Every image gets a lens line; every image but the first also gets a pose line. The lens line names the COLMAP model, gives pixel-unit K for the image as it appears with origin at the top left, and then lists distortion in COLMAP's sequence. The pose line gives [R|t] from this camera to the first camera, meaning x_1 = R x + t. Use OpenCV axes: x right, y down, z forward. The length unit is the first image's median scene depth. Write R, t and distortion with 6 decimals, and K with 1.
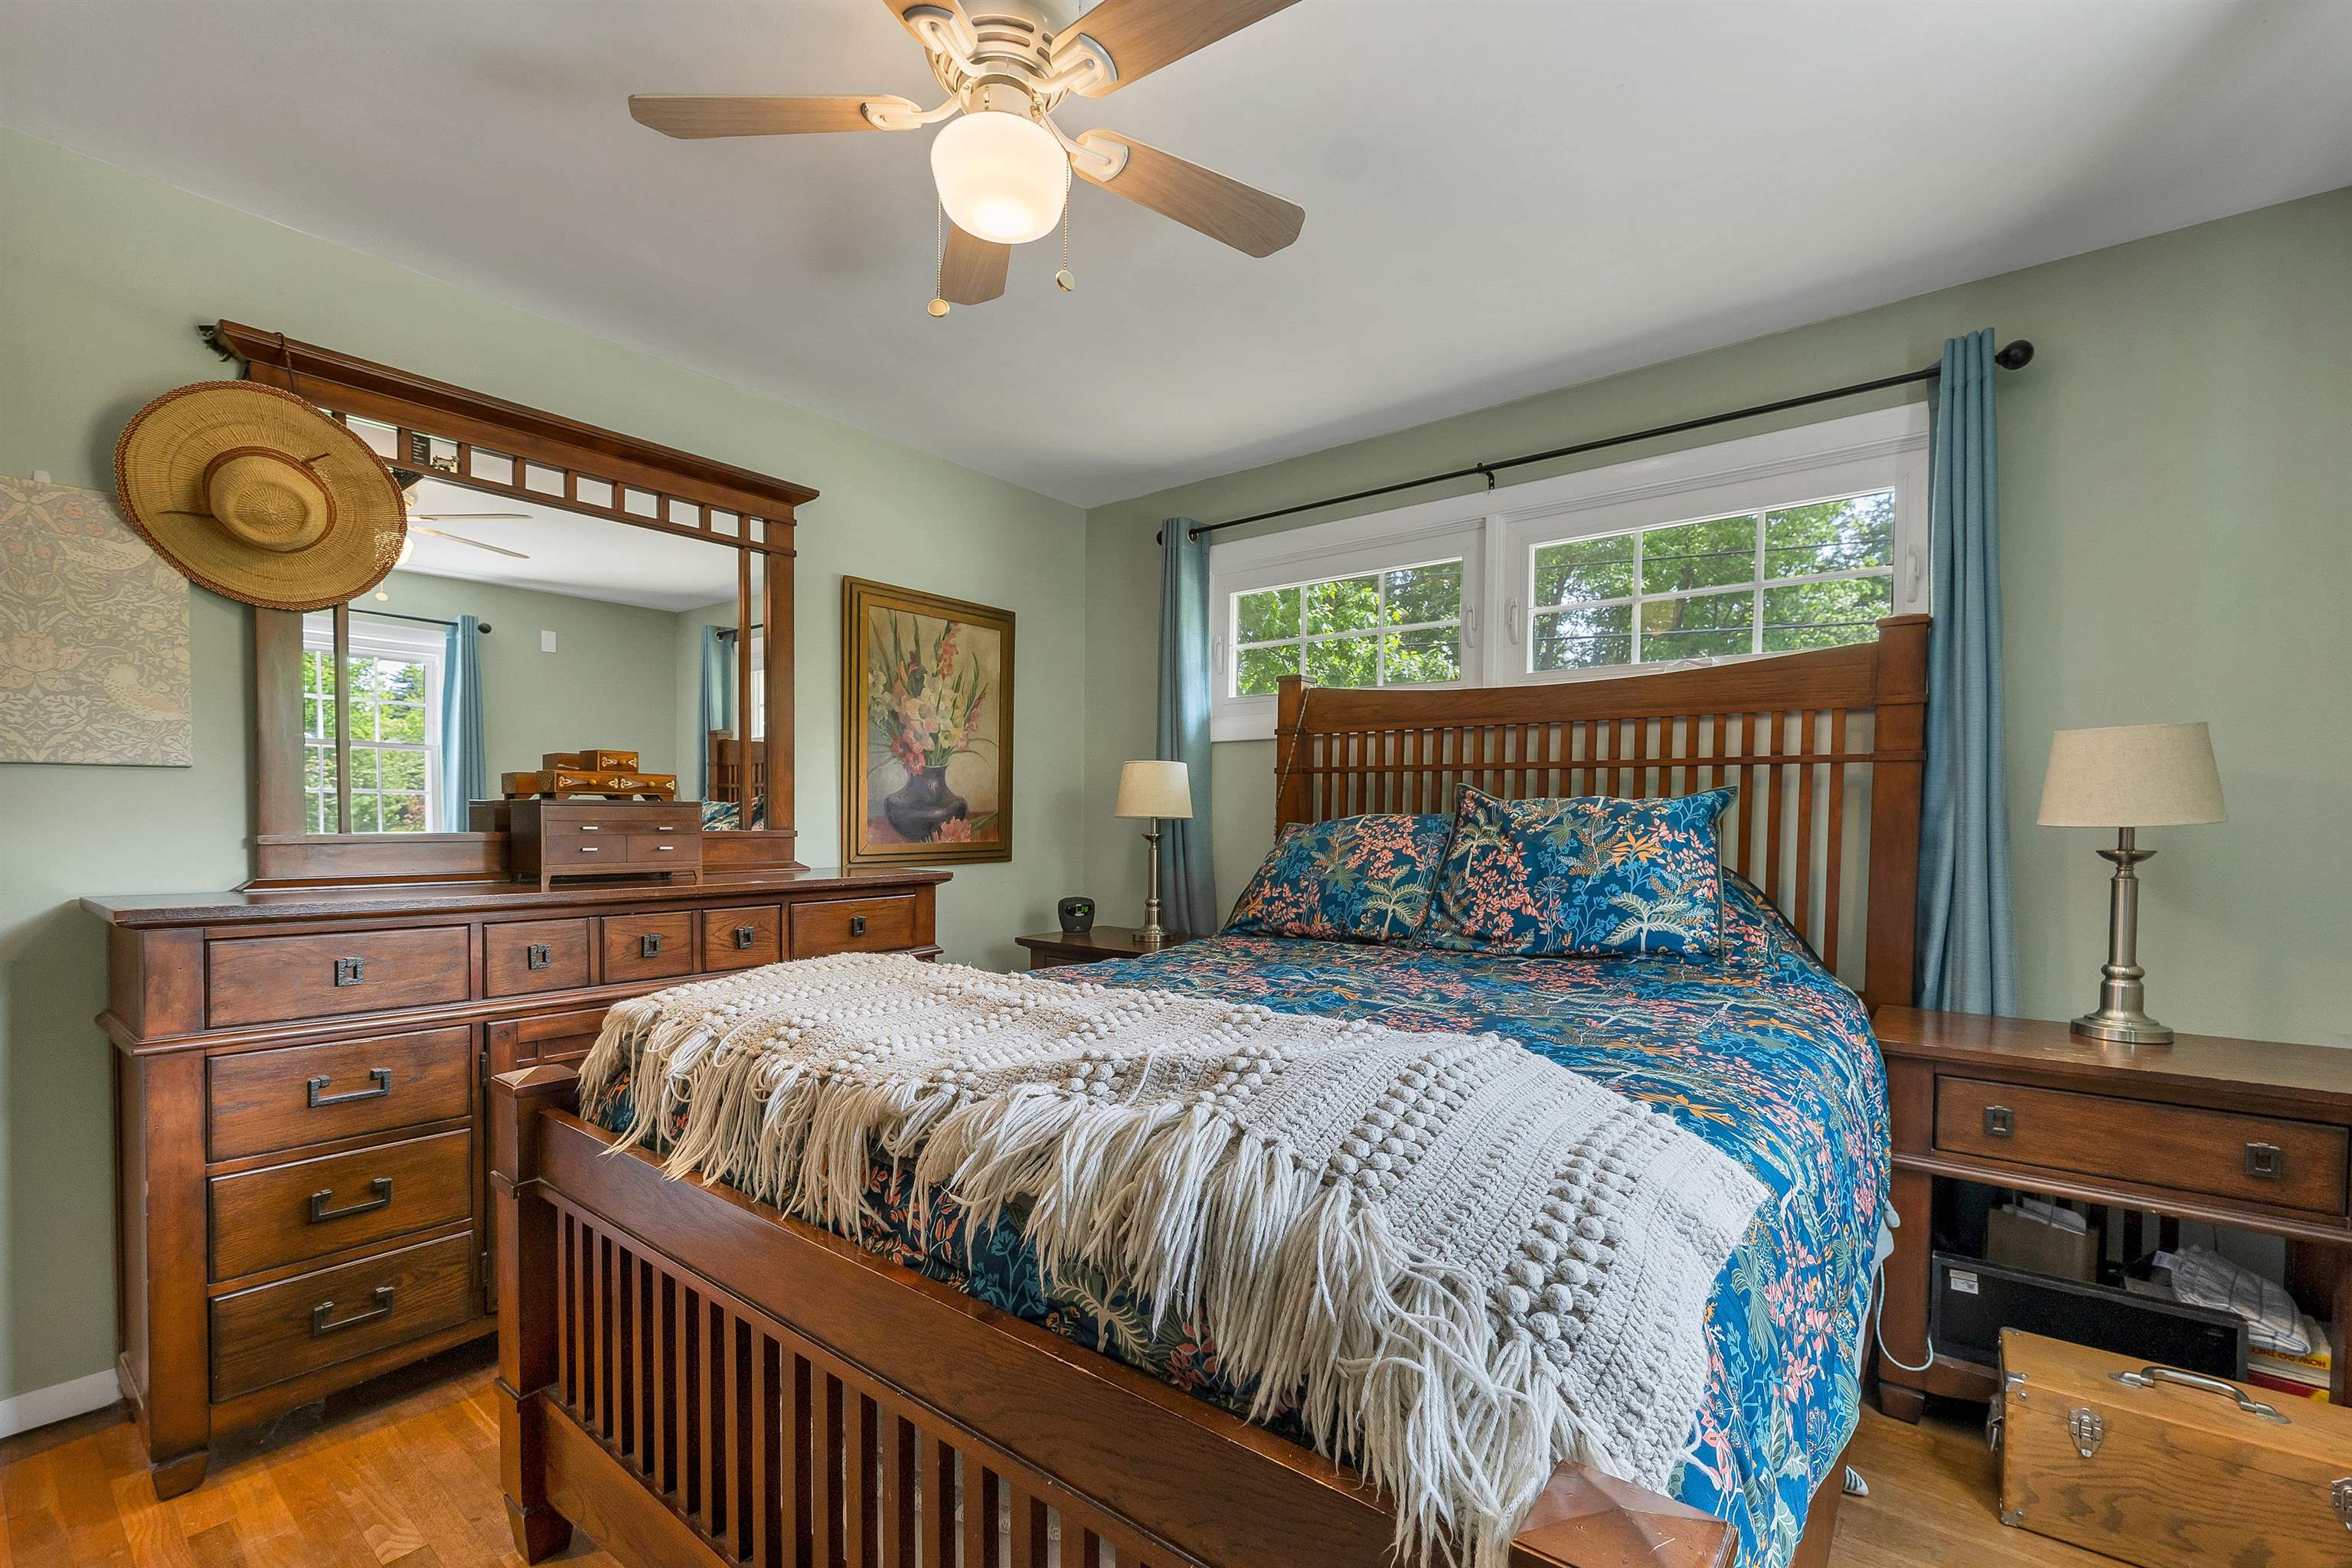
lens RADIAL K [[1005.5, 0, 1175.9], [0, 1005.5, 851.6], [0, 0, 1]] dist [-0.000216, -0.000001]
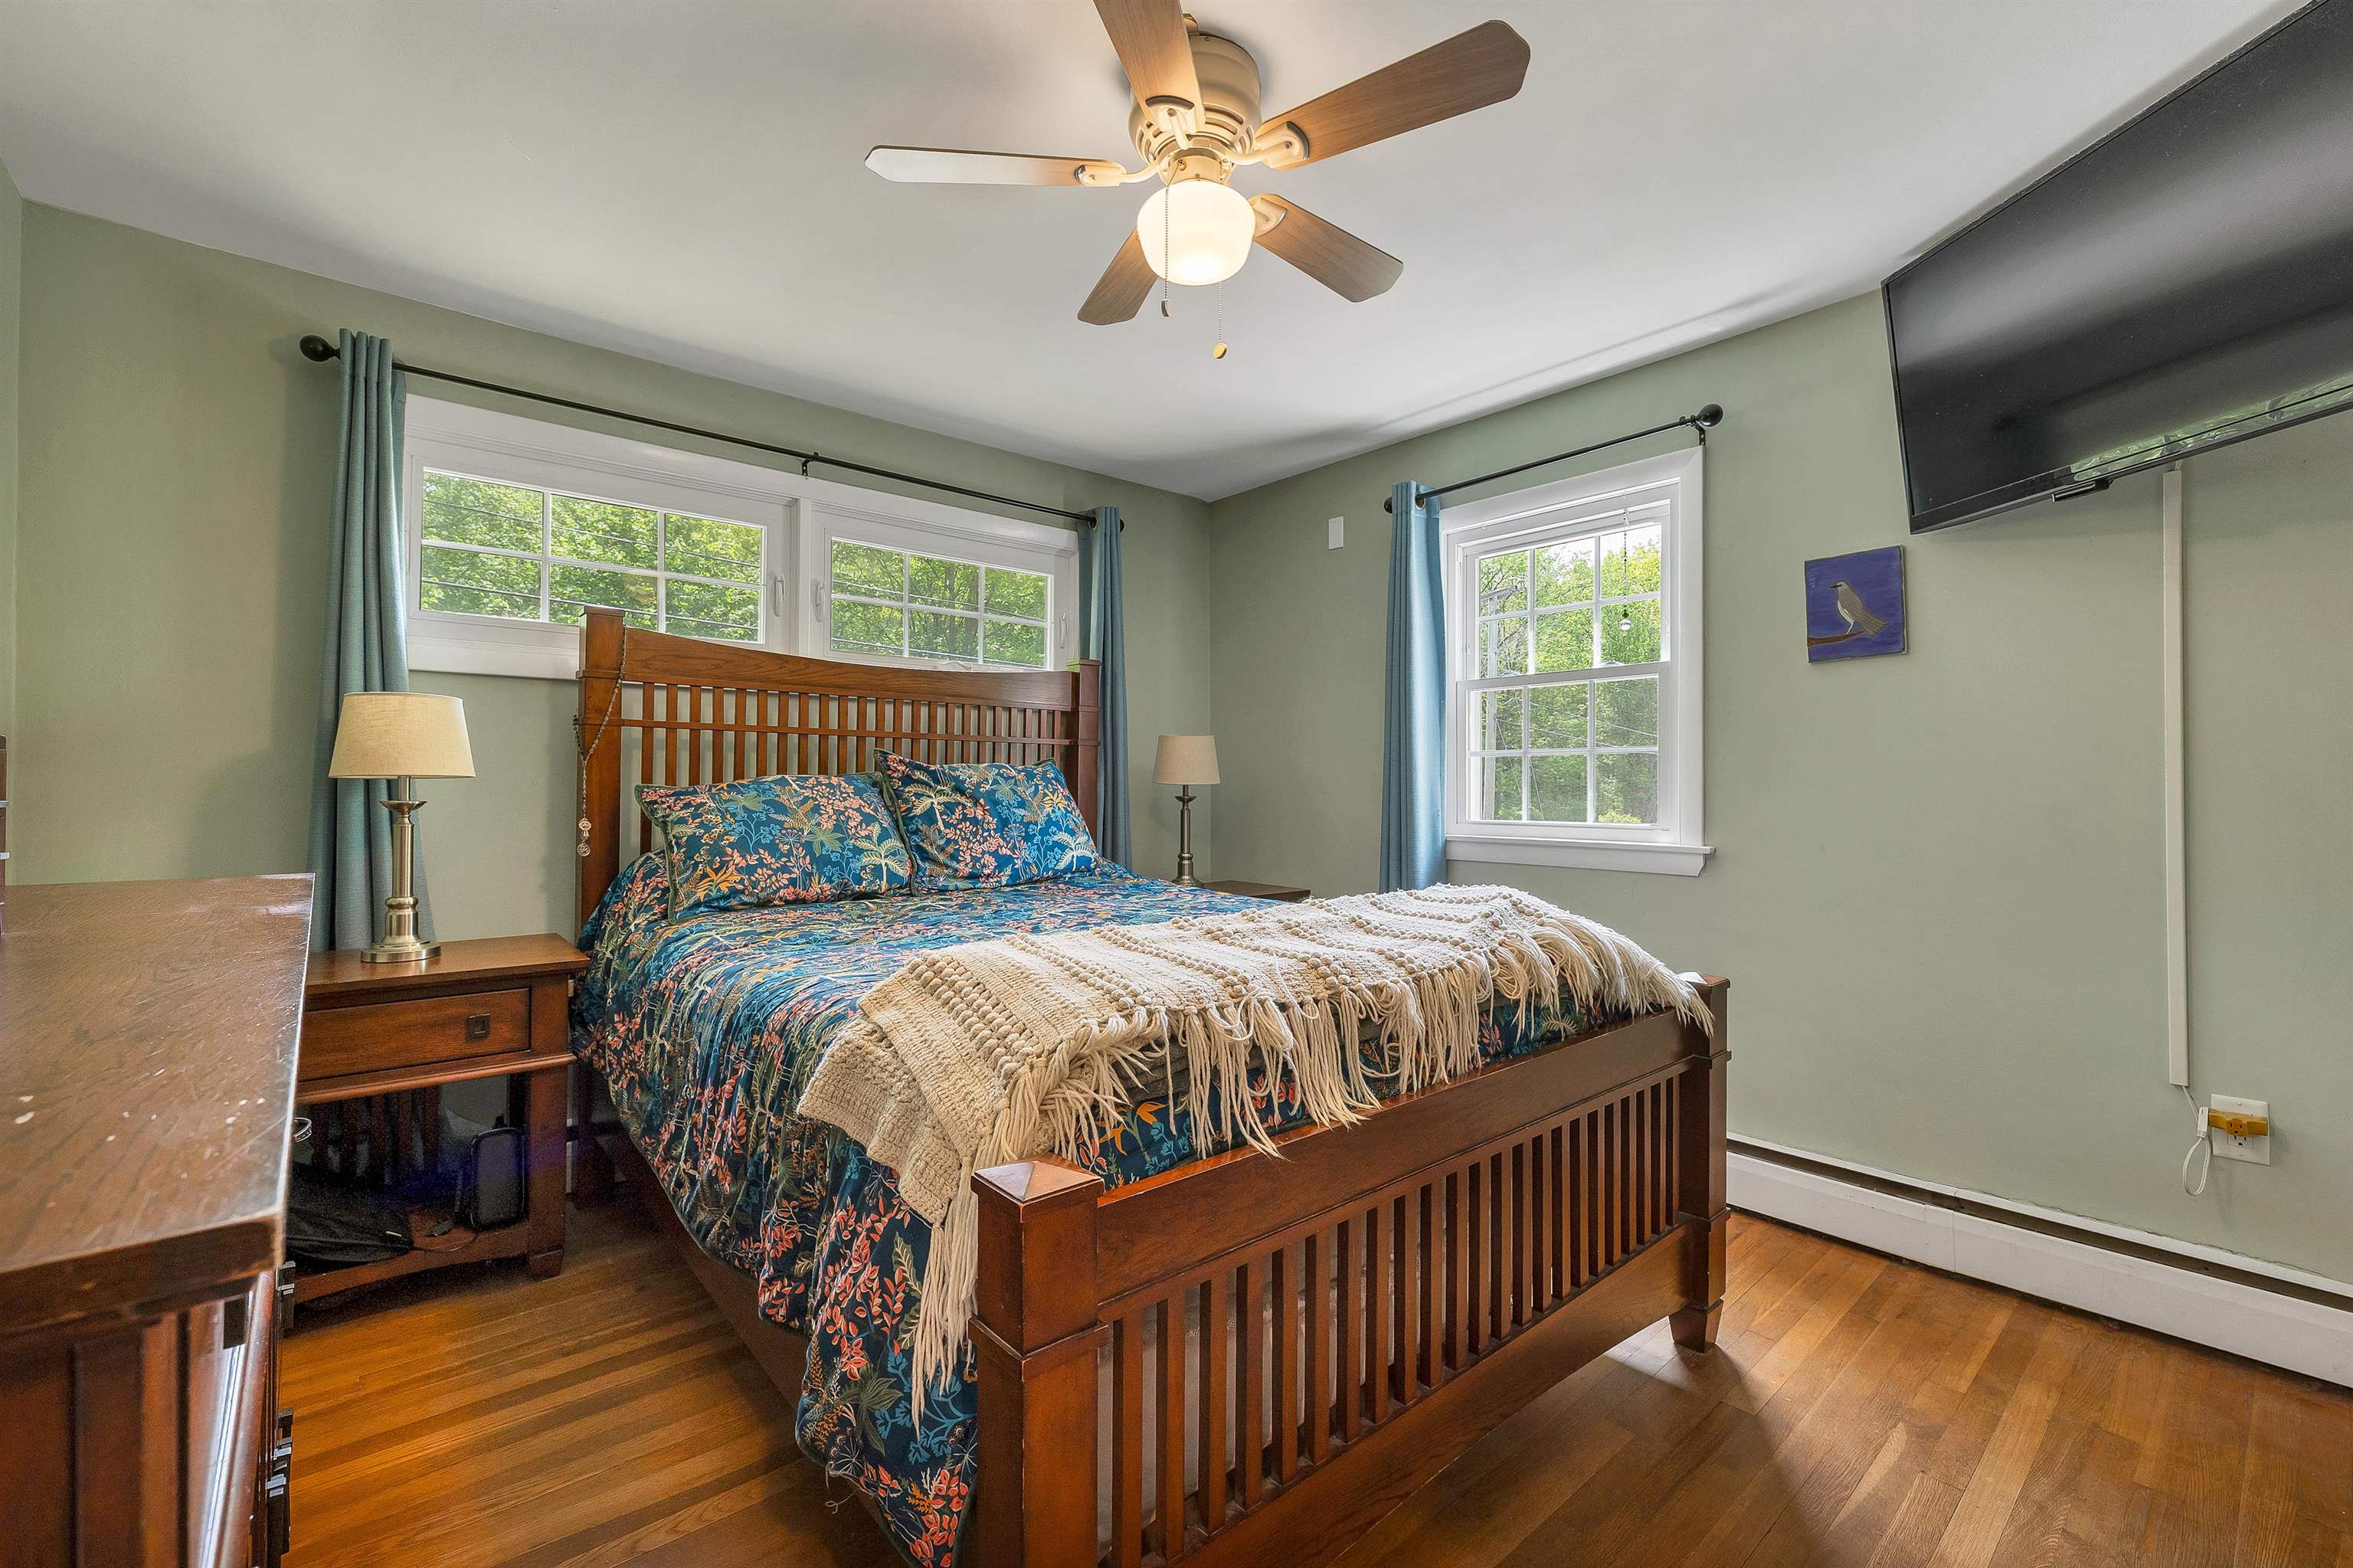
lens RADIAL K [[1008.3, 0, 1179.5], [0, 1008.3, 778.9], [0, 0, 1]] dist [0.000453, 0.000009]
pose [[0.180784, -0.000166, 0.983523, -0.823043], [0.028007, 0.999595, -0.004979, -0.020150], [-0.983124, 0.028446, 0.180716, 0.499683]]
